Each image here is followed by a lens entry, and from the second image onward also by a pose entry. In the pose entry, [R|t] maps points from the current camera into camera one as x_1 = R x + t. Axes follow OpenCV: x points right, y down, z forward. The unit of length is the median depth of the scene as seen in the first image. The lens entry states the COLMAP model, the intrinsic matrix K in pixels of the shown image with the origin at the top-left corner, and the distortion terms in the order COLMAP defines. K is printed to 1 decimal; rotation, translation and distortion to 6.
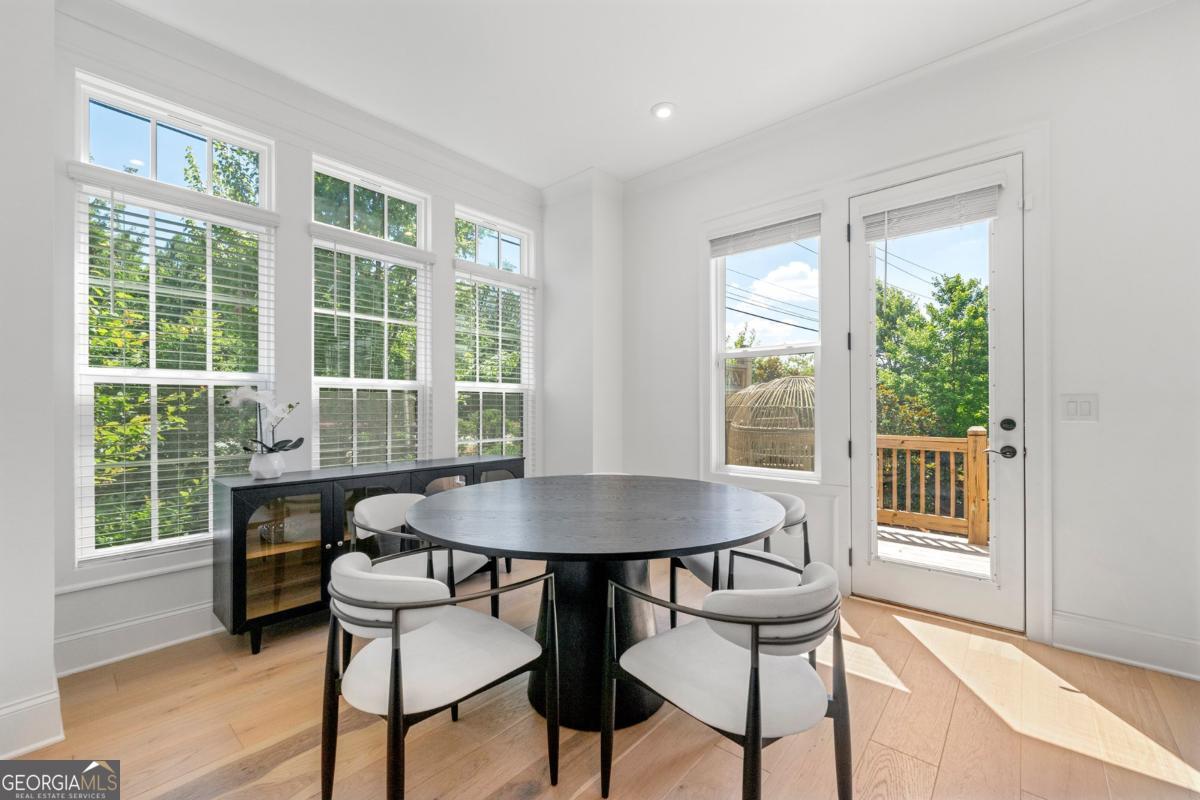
lens RADIAL K [[488.1, 0, 604.6], [0, 488.1, 407.4], [0, 0, 1]] dist [-0.002414, 0.000108]
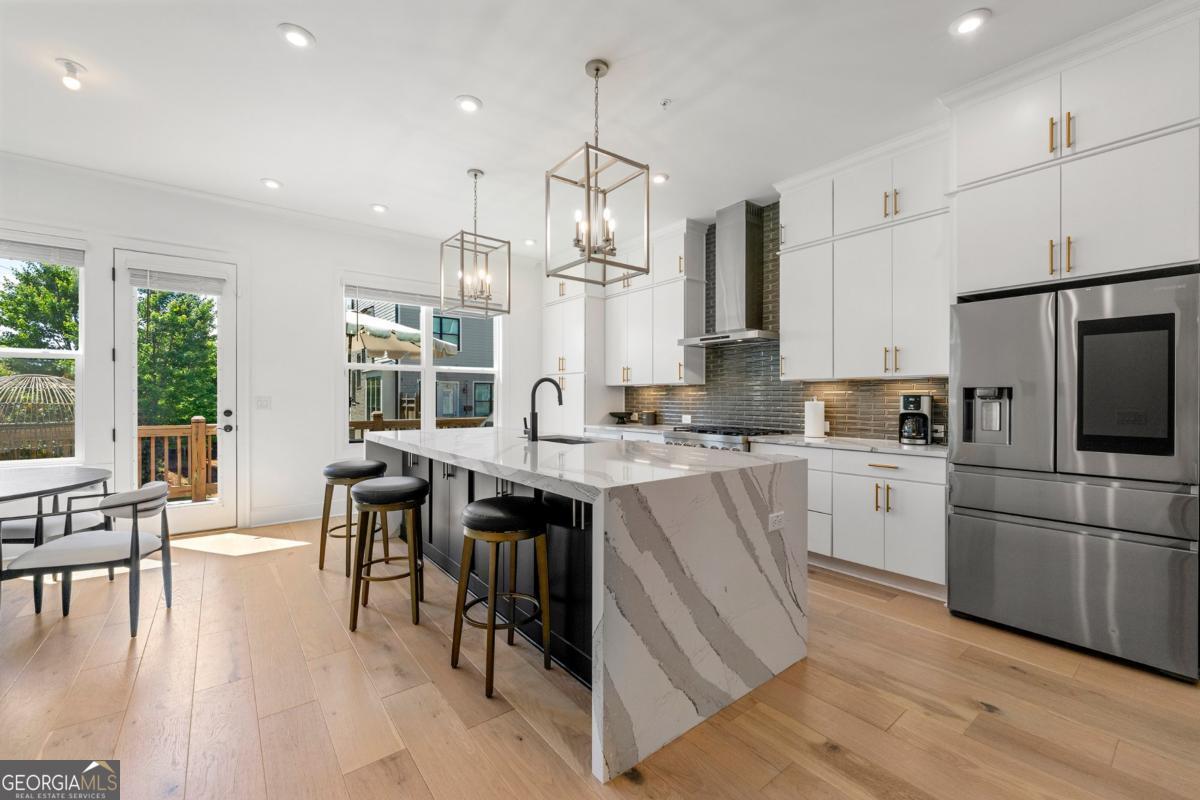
lens RADIAL K [[488.1, 0, 604.1], [0, 488.1, 397.8], [0, 0, 1]] dist [-0.002414, 0.000108]
pose [[0.189563, 0.002386, 0.981866, -0.428583], [-0.001595, 0.999996, -0.002122, -0.012746], [-0.981867, -0.001164, 0.189566, -0.446340]]
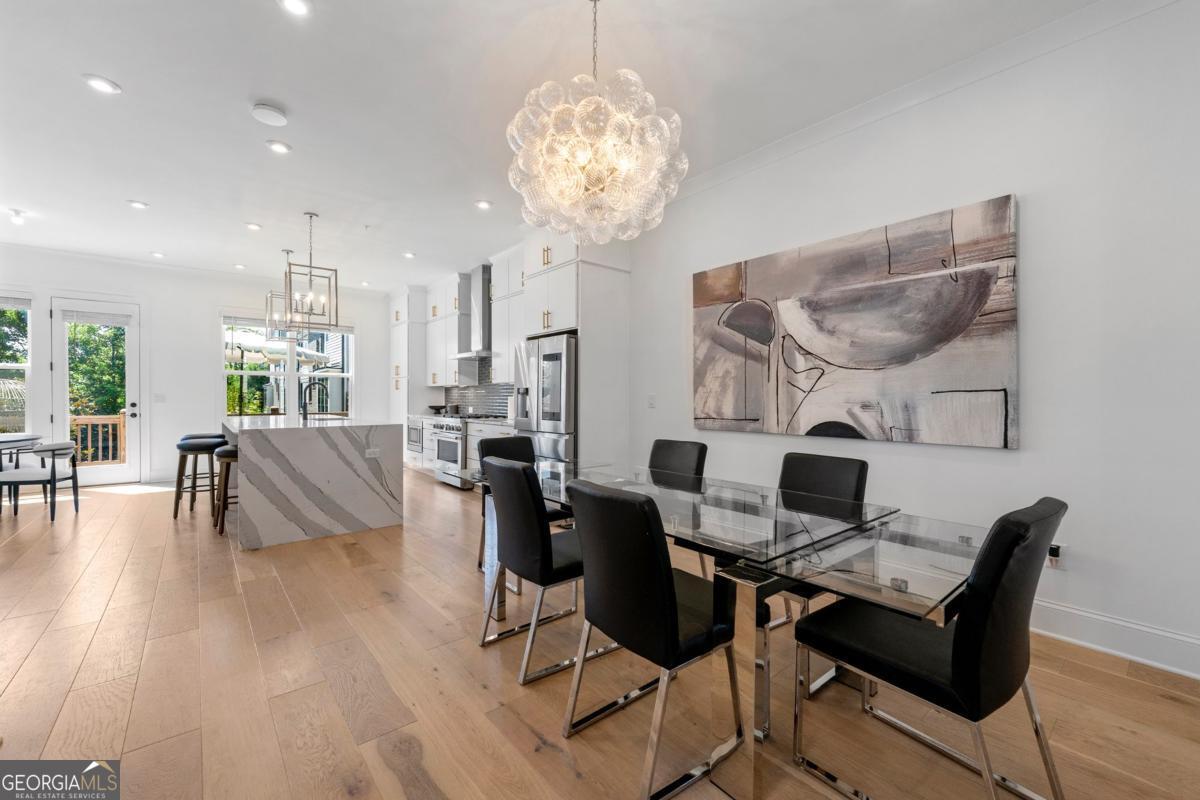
lens RADIAL K [[488.1, 0, 603.1], [0, 488.1, 399.4], [0, 0, 1]] dist [-0.002414, 0.000108]
pose [[0.161953, -0.000610, 0.986798, -0.875446], [-0.001791, 0.999998, 0.000912, -0.001818], [-0.986797, -0.001915, 0.161952, -1.243031]]
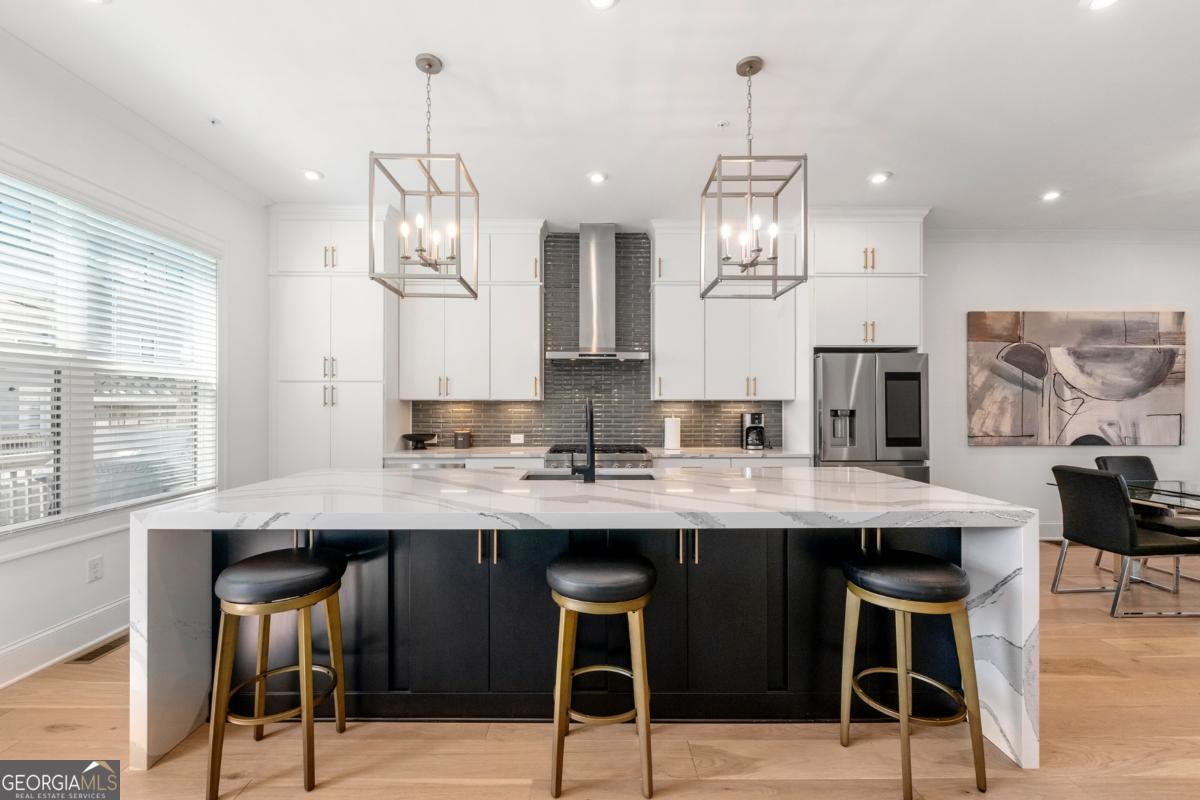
lens RADIAL K [[488.1, 0, 605.4], [0, 488.1, 404.8], [0, 0, 1]] dist [-0.002414, 0.000108]
pose [[-0.658260, 0.004132, 0.752779, -0.118205], [0.001355, 0.999990, -0.004304, -0.035777], [-0.752790, -0.001813, -0.658259, 0.222190]]
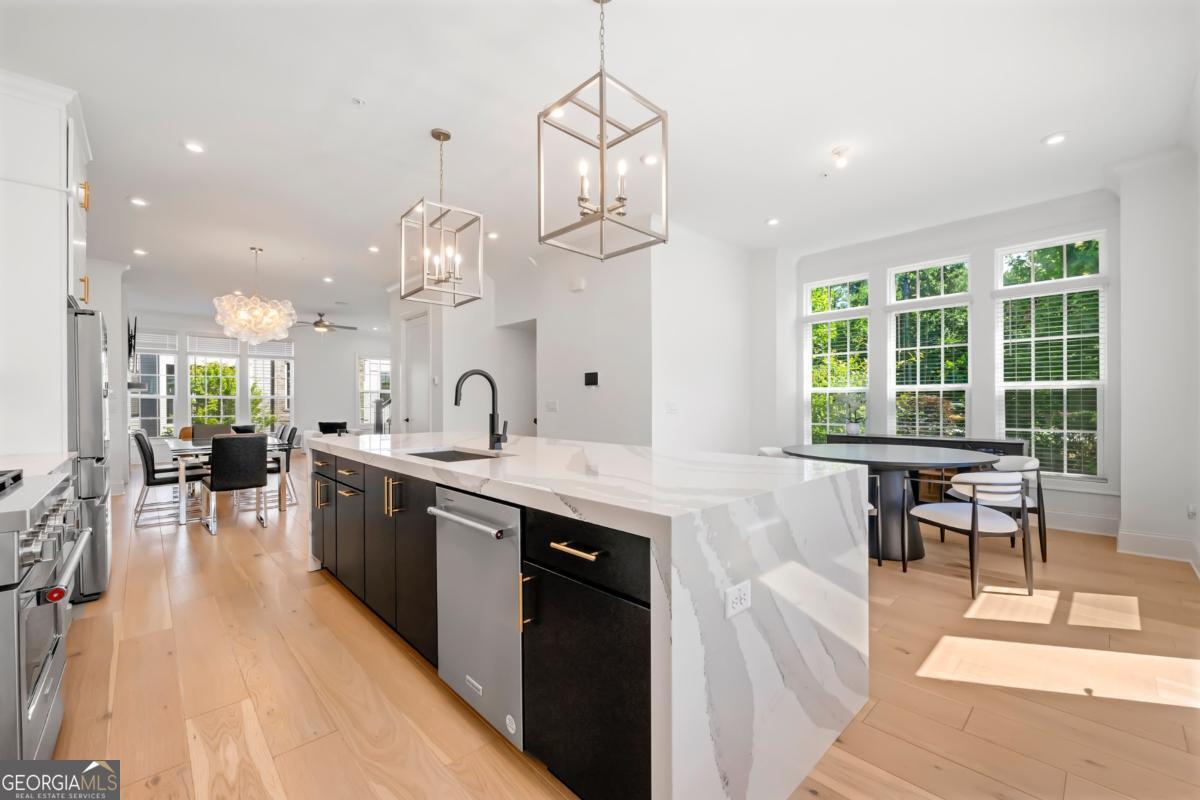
lens RADIAL K [[488.1, 0, 605.5], [0, 488.1, 401.8], [0, 0, 1]] dist [-0.002414, 0.000108]
pose [[-0.095366, 0.003334, -0.995437, 1.041691], [0.004219, 0.999987, 0.002945, -0.009522], [0.995433, -0.003919, -0.095378, 0.056322]]
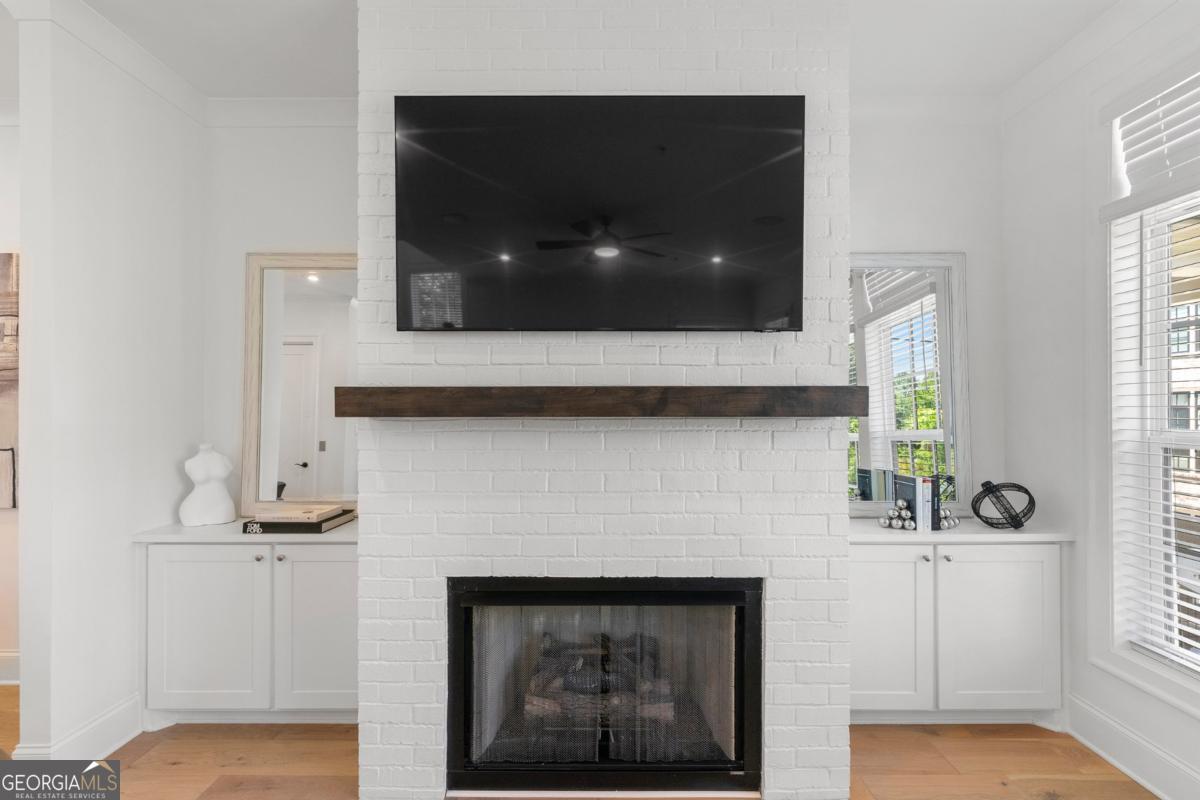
lens RADIAL K [[488.1, 0, 601.1], [0, 488.1, 402.0], [0, 0, 1]] dist [-0.002414, 0.000108]
pose [[-0.652202, 0.001781, 0.758043, -1.139537], [0.003710, 0.999993, 0.000842, -0.074695], [-0.758036, 0.003361, -0.652204, -1.835648]]
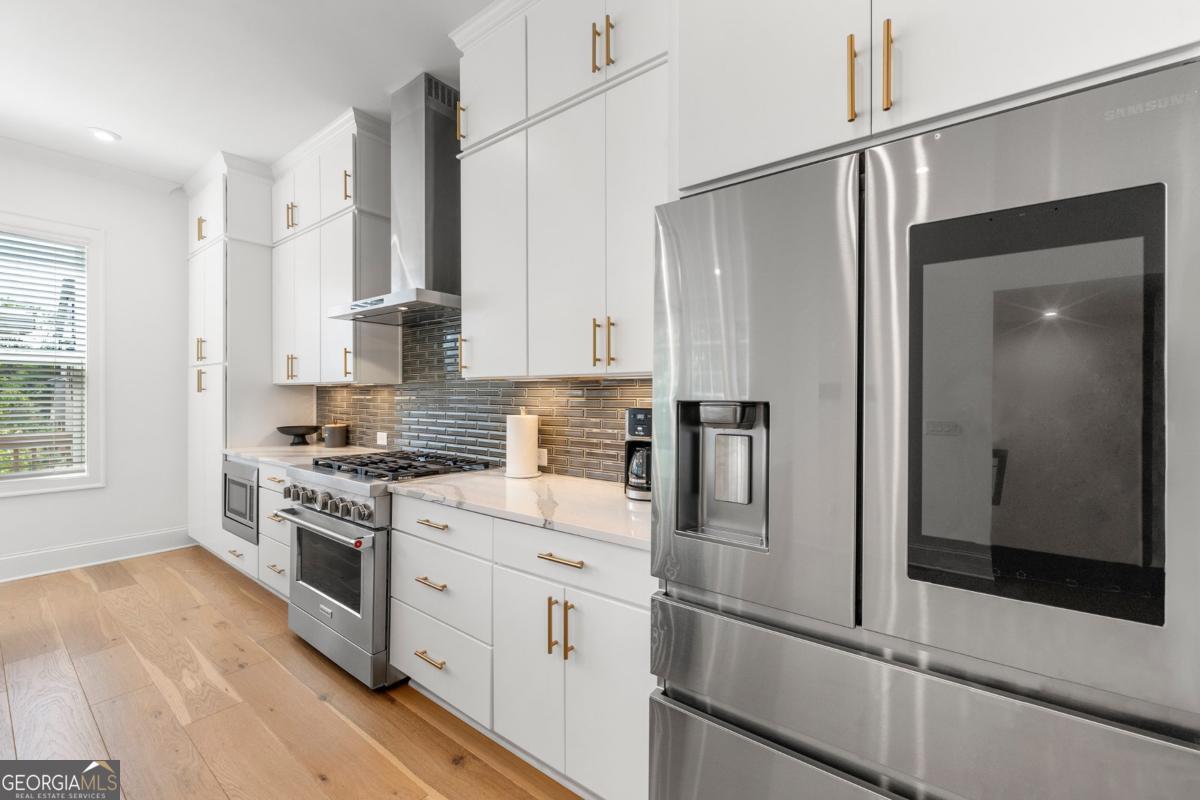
lens RADIAL K [[488.1, 0, 604.8], [0, 488.1, 396.3], [0, 0, 1]] dist [-0.002414, 0.000108]
pose [[-0.061668, -0.000175, 0.998097, 0.059313], [-0.001474, 0.999999, 0.000085, -0.031846], [-0.998096, -0.001466, -0.061669, -0.754822]]
